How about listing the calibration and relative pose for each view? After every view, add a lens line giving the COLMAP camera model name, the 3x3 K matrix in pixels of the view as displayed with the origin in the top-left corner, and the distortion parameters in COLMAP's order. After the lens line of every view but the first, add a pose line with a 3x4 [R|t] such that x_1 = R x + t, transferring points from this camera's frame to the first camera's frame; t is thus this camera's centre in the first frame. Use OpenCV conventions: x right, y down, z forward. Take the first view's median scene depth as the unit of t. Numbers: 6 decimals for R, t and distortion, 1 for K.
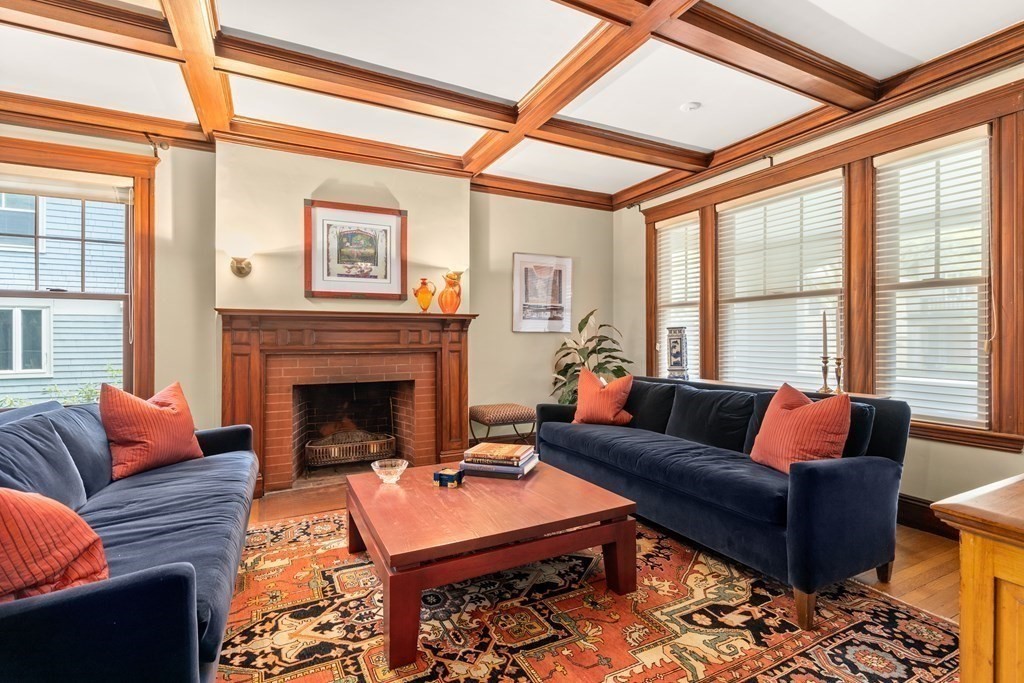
lens RADIAL K [[472.3, 0, 512.3], [0, 472.3, 338.2], [0, 0, 1]] dist [0.000550, 0.000568]
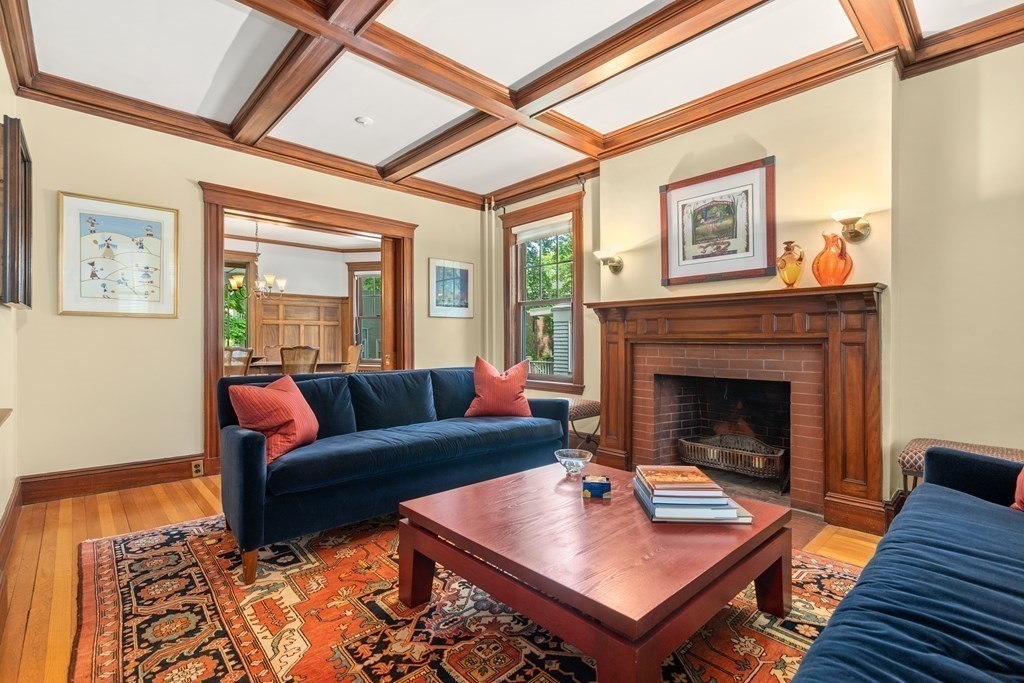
lens RADIAL K [[472.3, 0, 512.3], [0, 472.3, 341.5], [0, 0, 1]] dist [0.000550, 0.000568]
pose [[0.268235, 0.006645, -0.963331, 0.415296], [0.001562, 0.999972, 0.007333, 0.021252], [0.963352, -0.003472, 0.268217, 0.418477]]
